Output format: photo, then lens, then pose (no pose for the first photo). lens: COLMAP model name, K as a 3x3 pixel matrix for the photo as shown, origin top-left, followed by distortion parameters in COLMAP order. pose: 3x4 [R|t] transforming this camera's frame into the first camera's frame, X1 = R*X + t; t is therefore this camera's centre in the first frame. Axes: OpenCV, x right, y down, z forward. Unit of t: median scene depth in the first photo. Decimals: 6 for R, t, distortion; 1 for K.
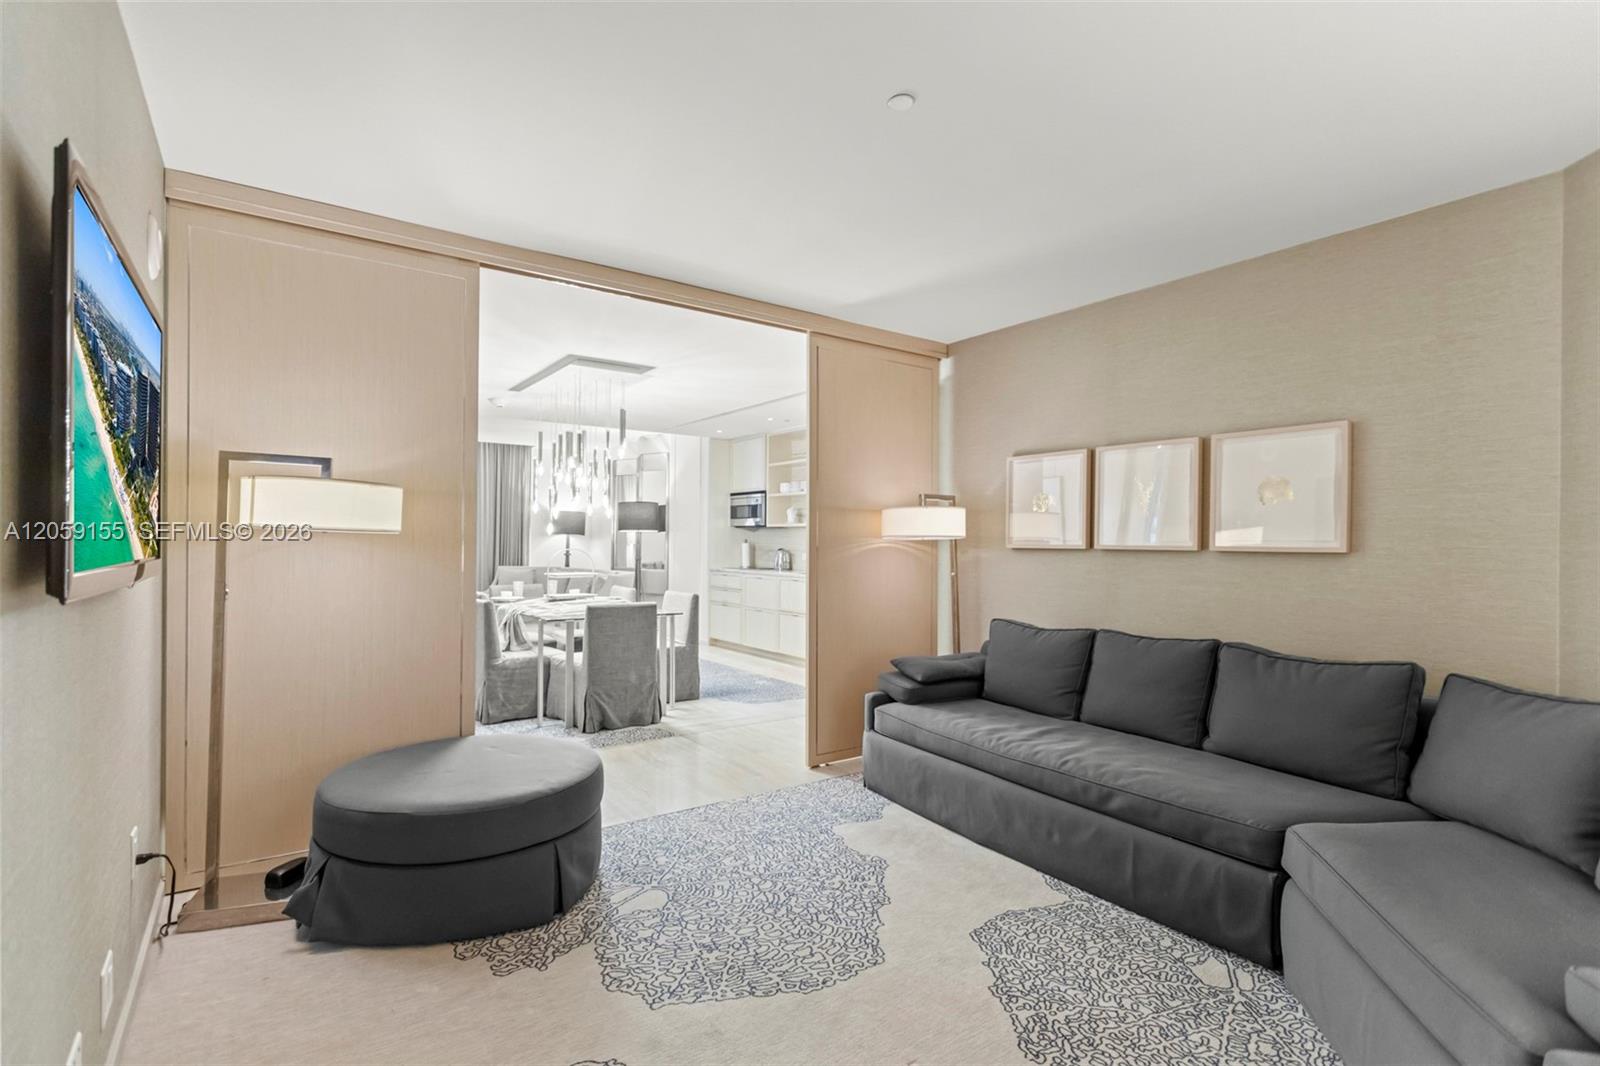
lens RADIAL K [[764.6, 0, 801.8], [0, 764.6, 540.0], [0, 0, 1]] dist [0.004694, -0.001332]
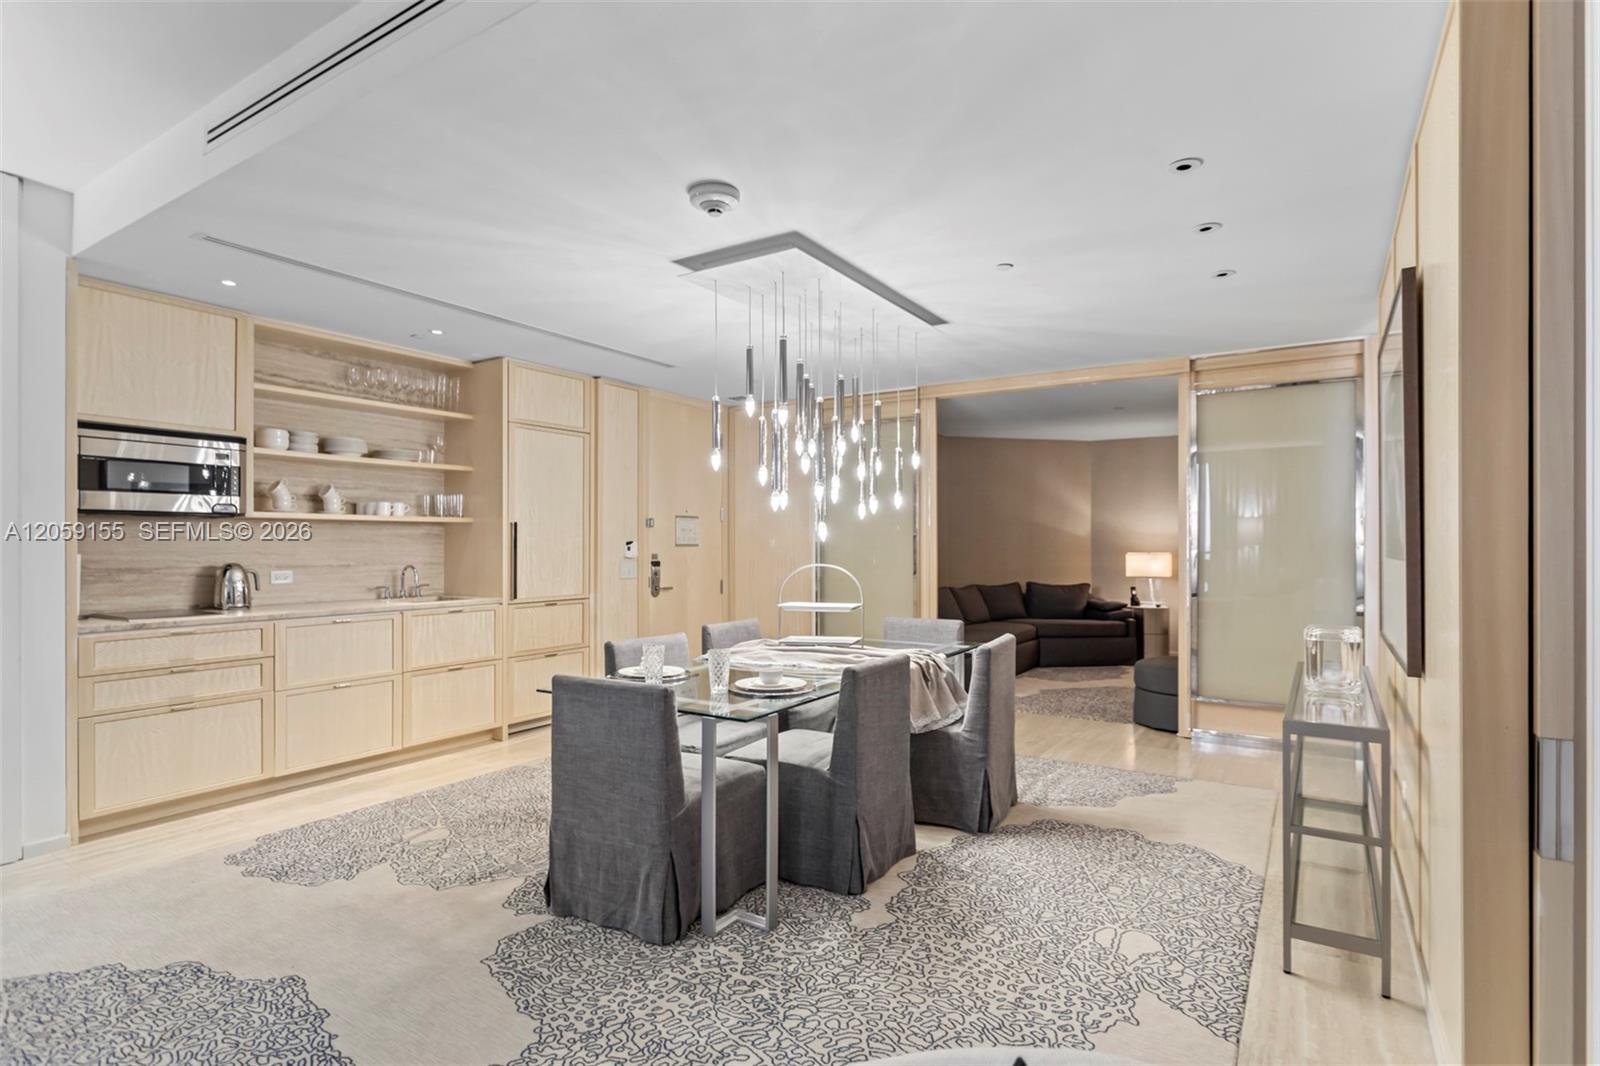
lens RADIAL K [[822.8, 0, 795.3], [0, 822.8, 540.0], [0, 0, 1]] dist [-0.006418, 0.000069]
pose [[-0.375898, -0.000483, 0.926661, -2.104841], [-0.001800, 0.999998, -0.000208, -0.013096], [-0.926659, -0.001746, -0.375898, 2.946047]]
